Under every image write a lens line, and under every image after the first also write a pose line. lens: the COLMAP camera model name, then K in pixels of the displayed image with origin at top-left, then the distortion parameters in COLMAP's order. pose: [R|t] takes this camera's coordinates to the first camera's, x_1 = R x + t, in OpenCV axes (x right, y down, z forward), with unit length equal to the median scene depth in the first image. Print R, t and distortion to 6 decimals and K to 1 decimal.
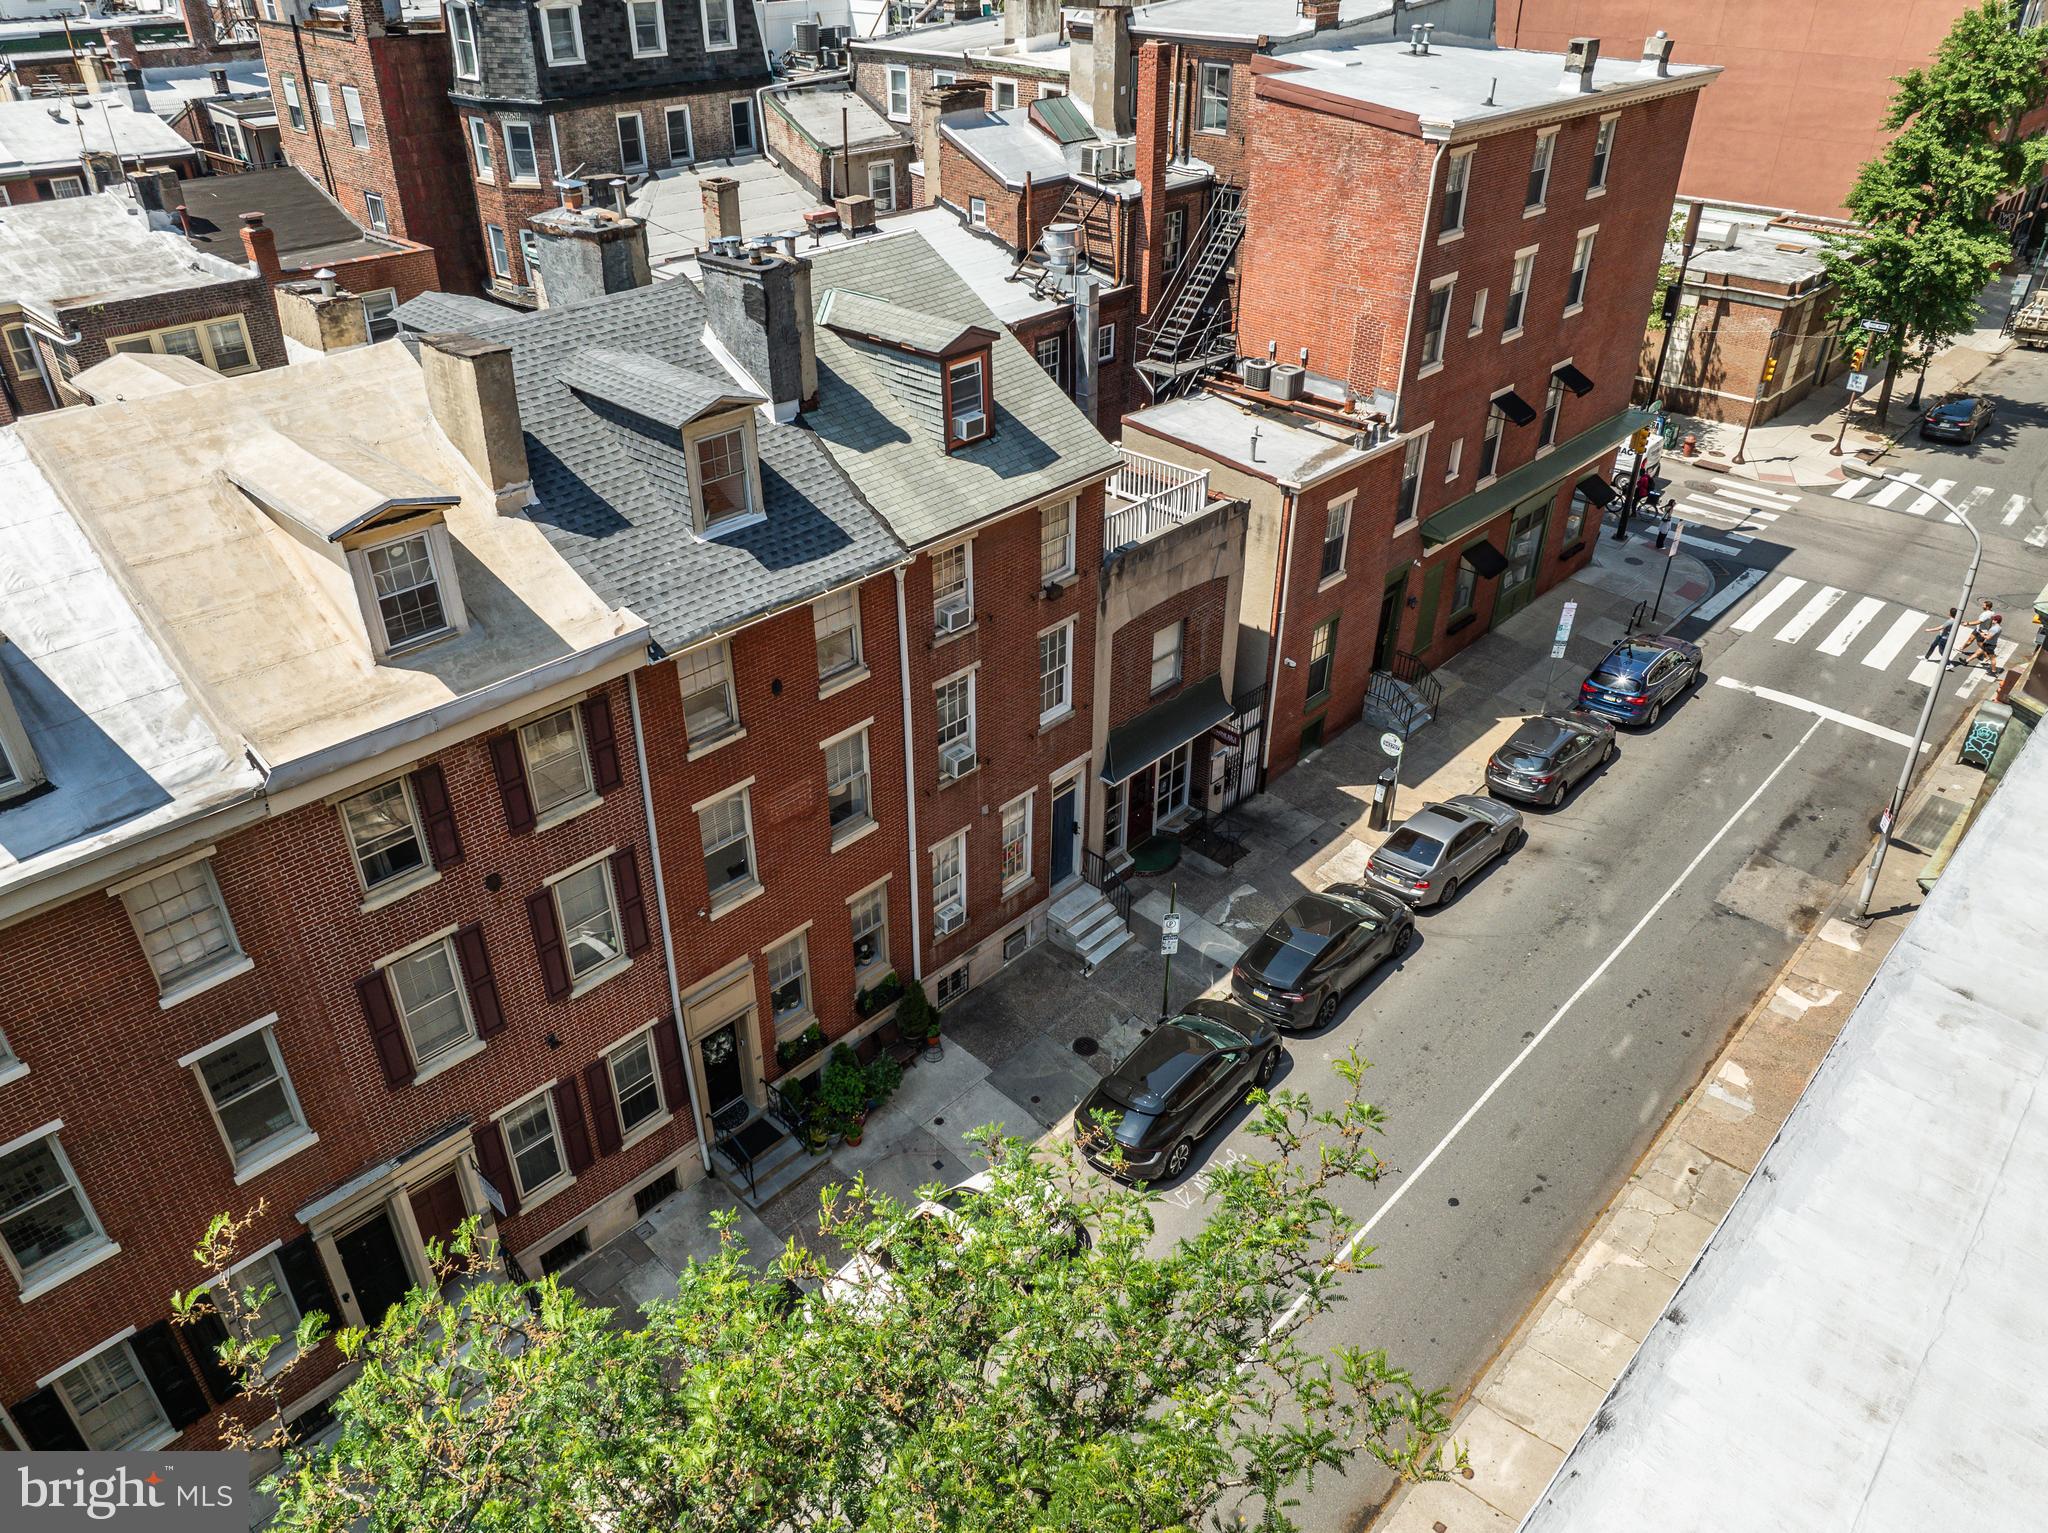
lens RADIAL K [[1469.5, 0, 1016.9], [0, 1469.5, 766.4], [0, 0, 1]] dist [-0.024759, 0.012585]
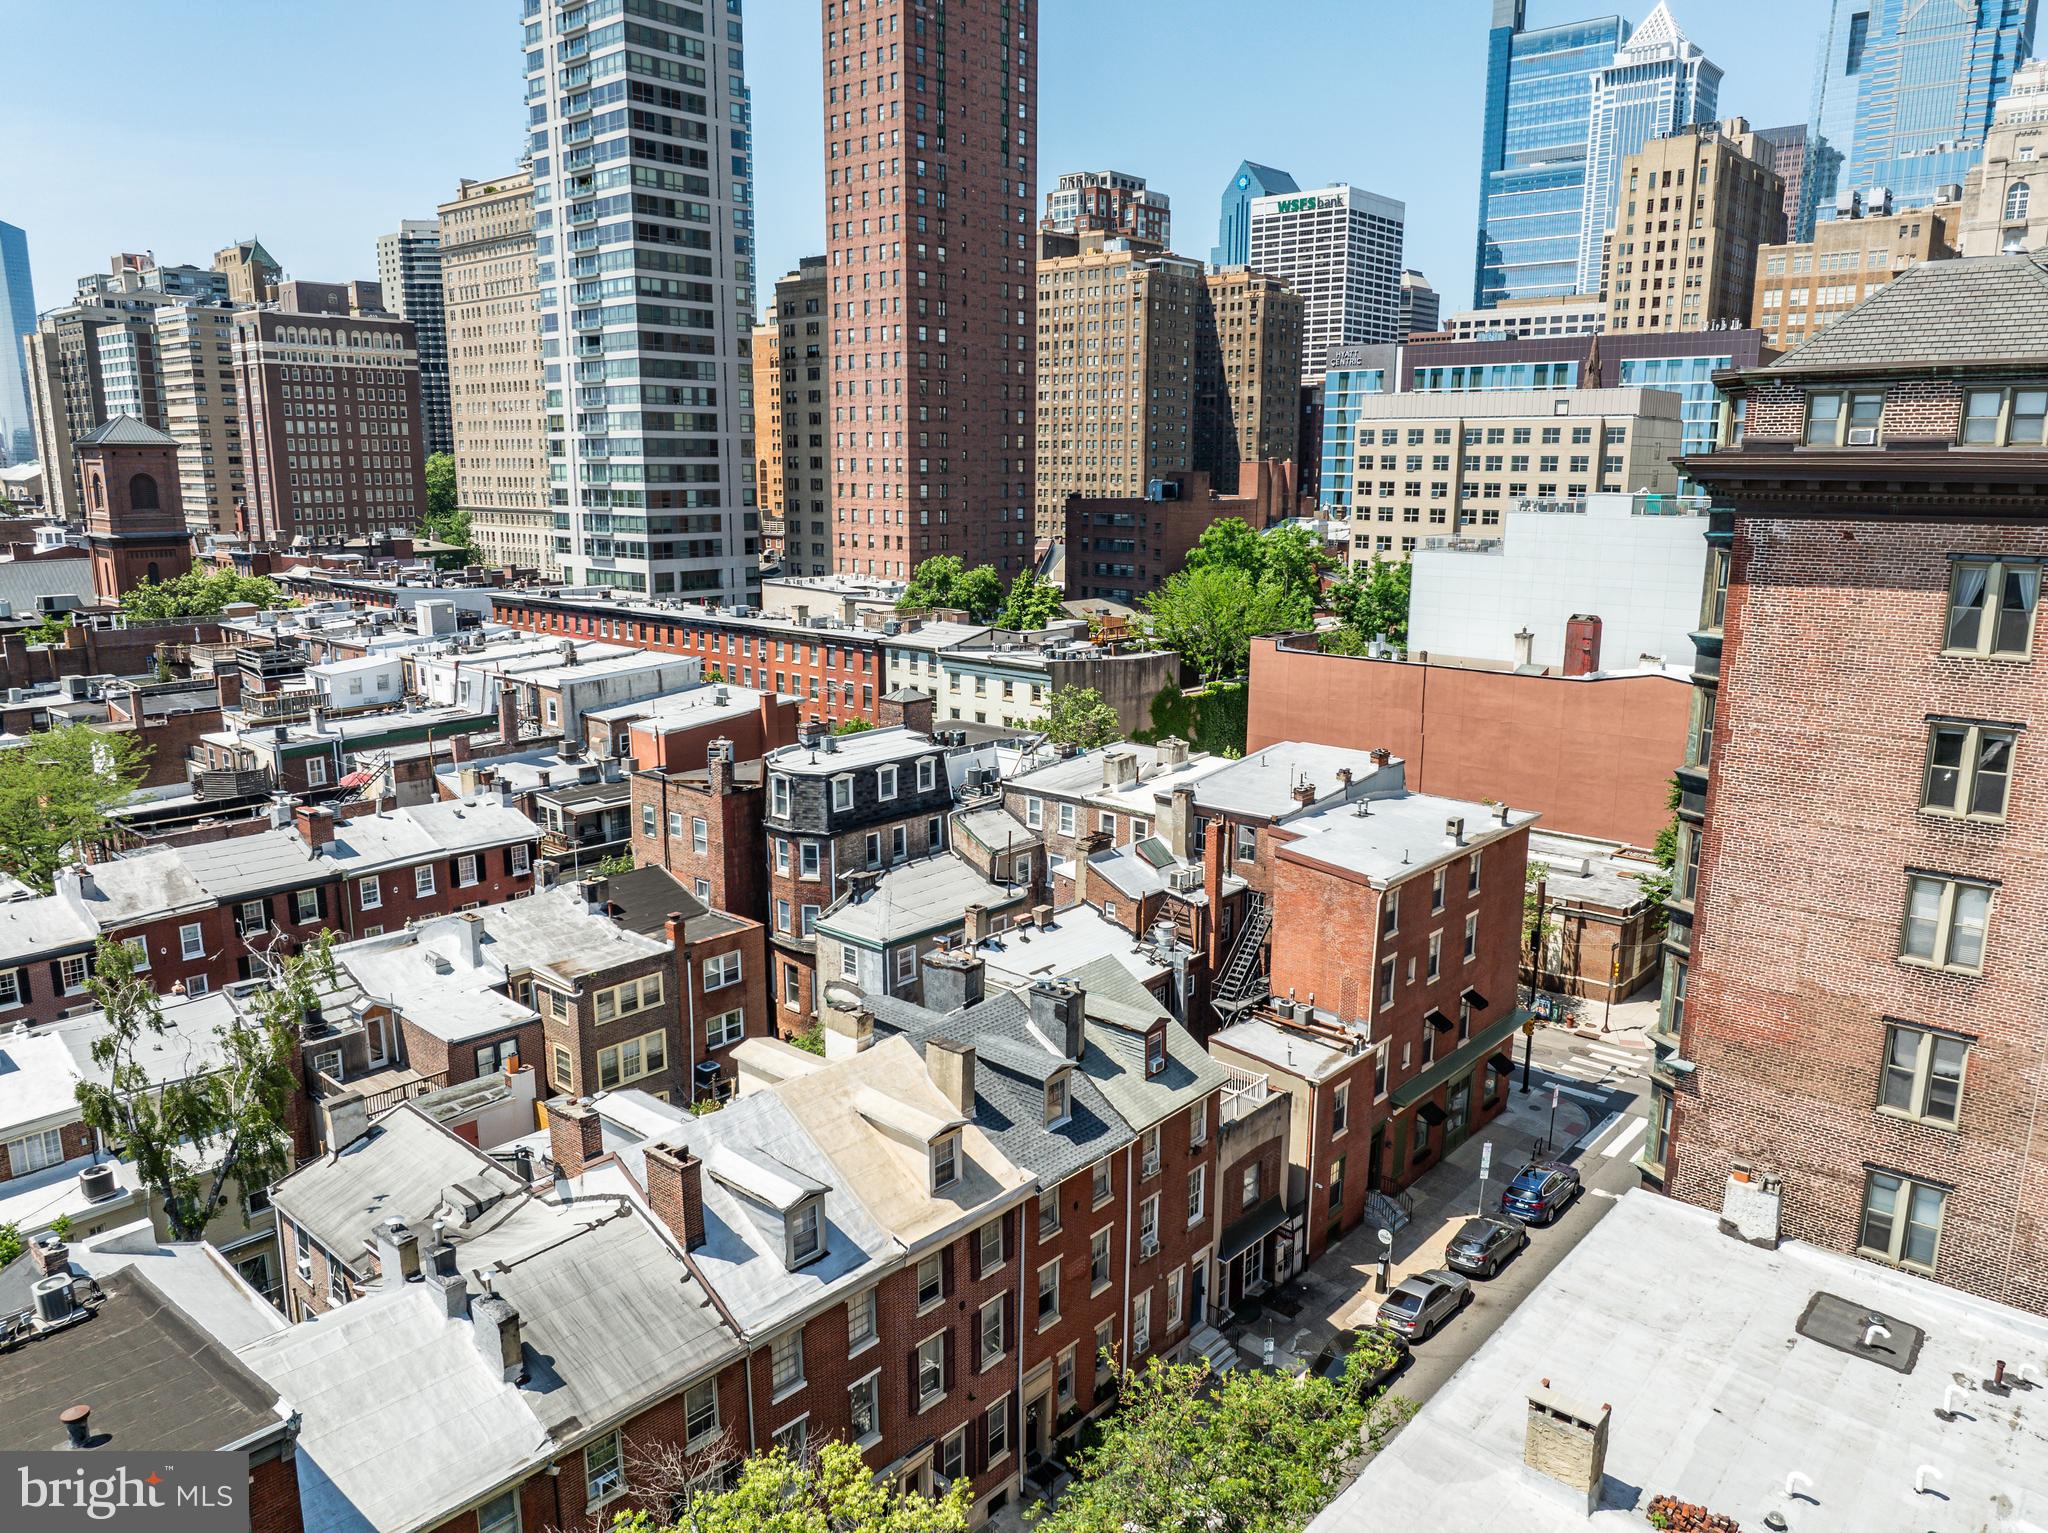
lens RADIAL K [[1469.5, 0, 1019.9], [0, 1469.5, 765.2], [0, 0, 1]] dist [-0.024759, 0.012585]
pose [[0.999651, -0.005867, 0.025747, -0.182238], [0.014195, 0.941546, -0.336586, 0.032429], [-0.022267, 0.336834, 0.941301, -0.675136]]
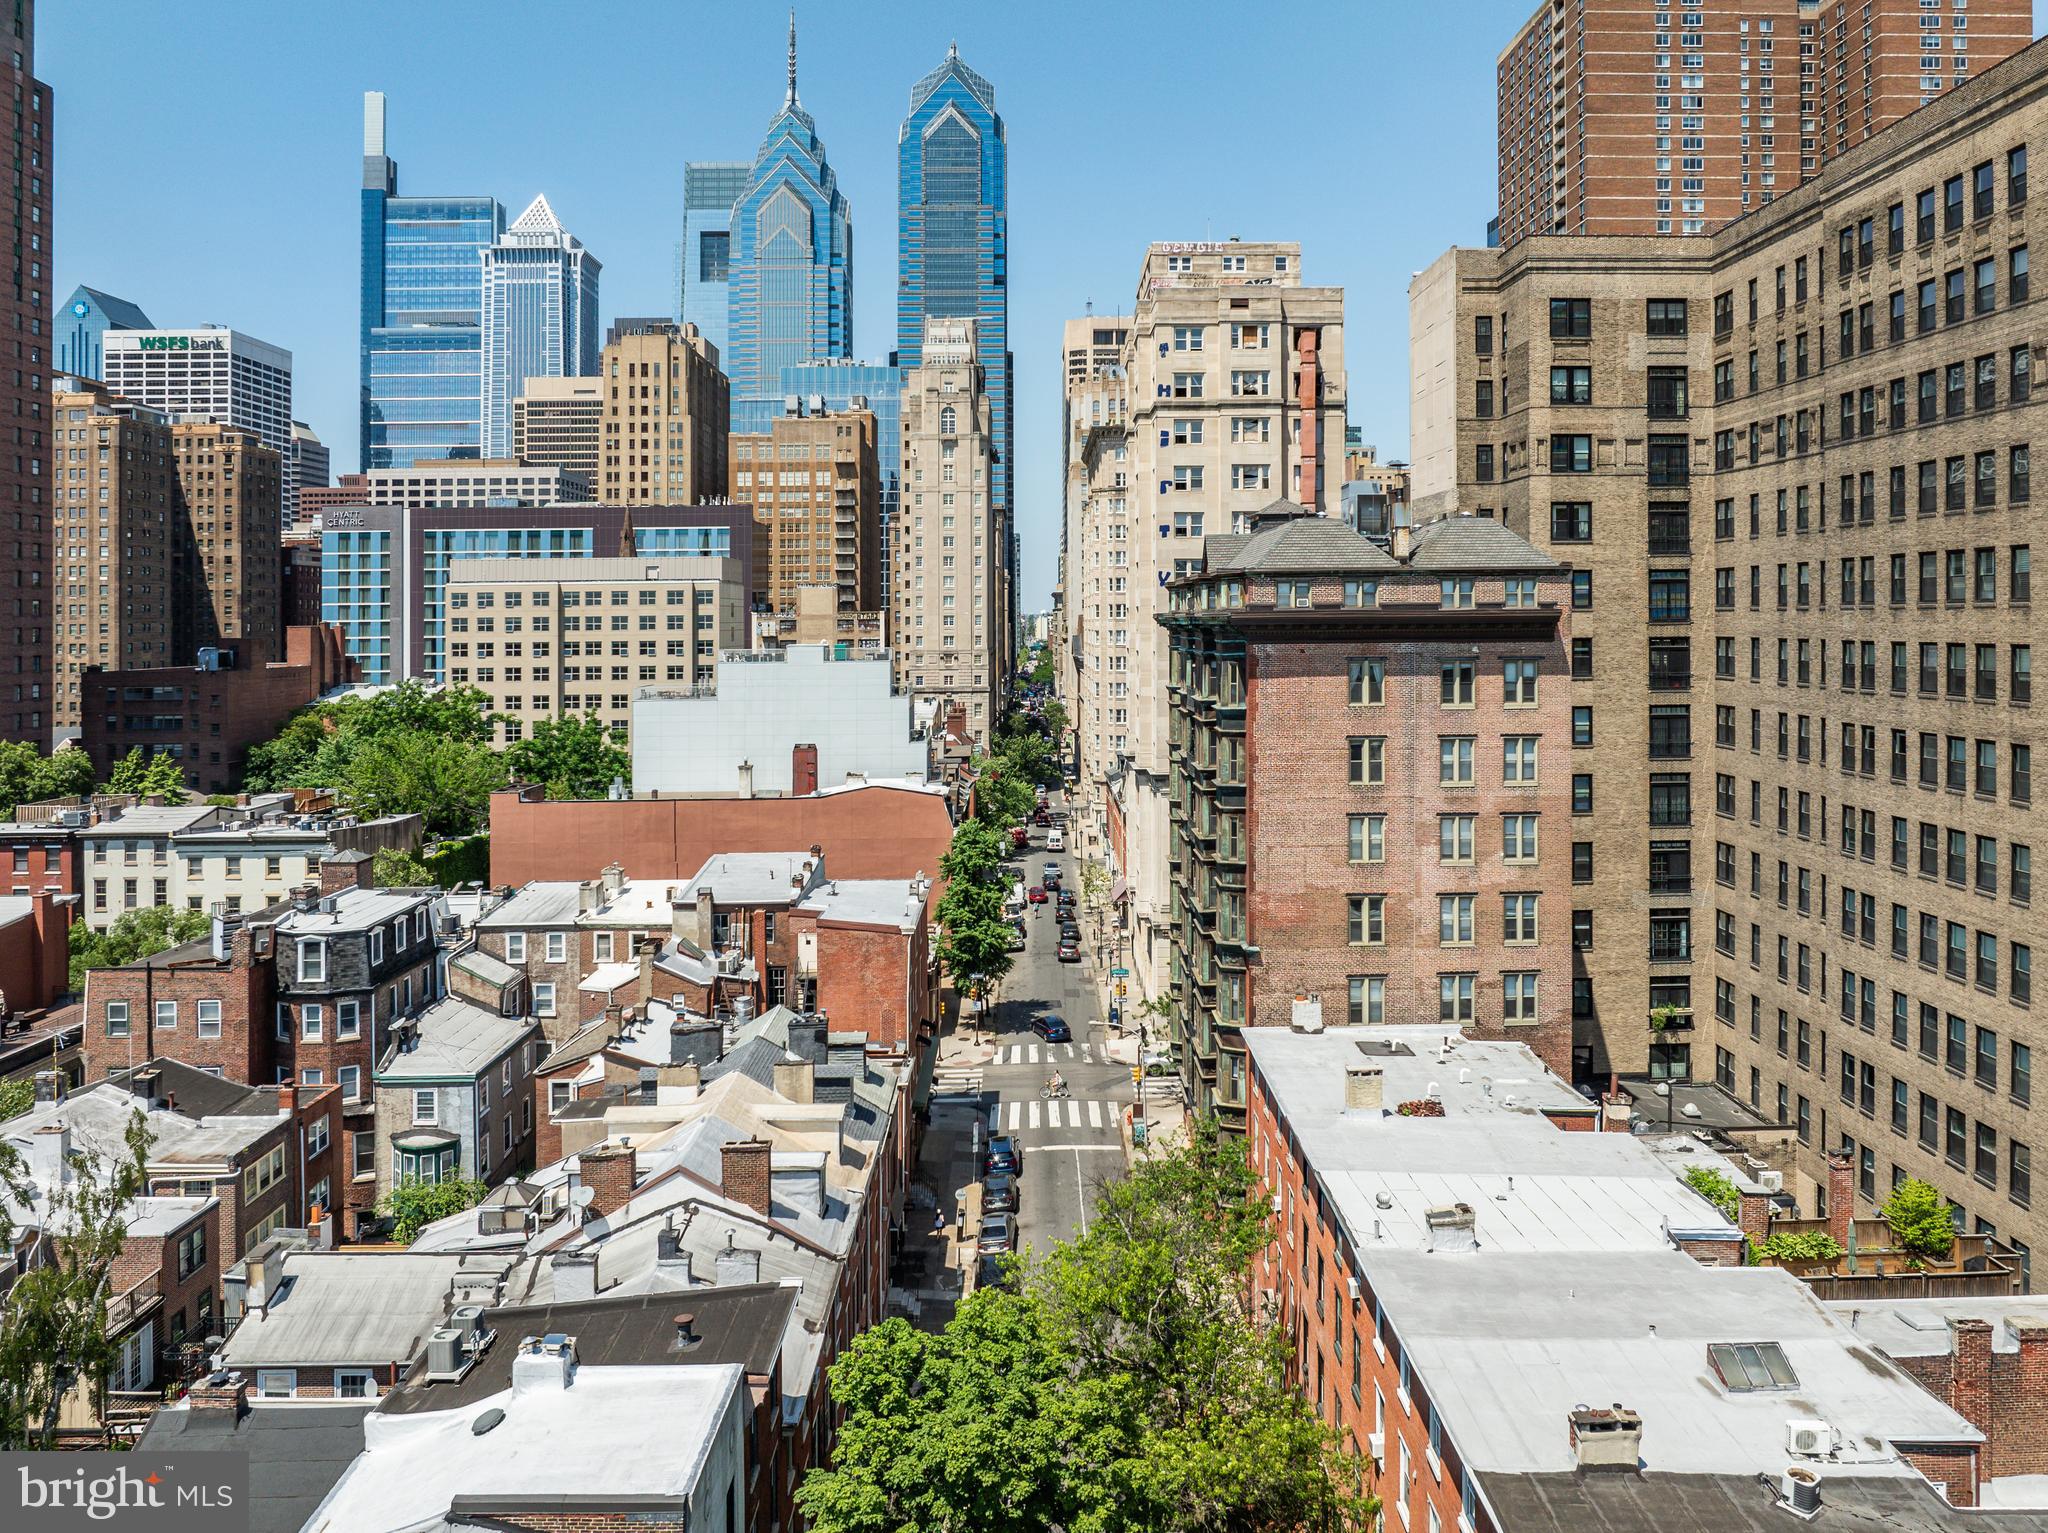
lens RADIAL K [[1590.8, 0, 1097.8], [0, 1590.8, 627.3], [0, 0, 1]] dist [-0.026702, 0.009274]
pose [[0.701526, -0.016558, 0.712452, -1.201601], [0.383317, 0.851561, -0.357648, 0.178814], [-0.600774, 0.523994, 0.603739, -0.926396]]
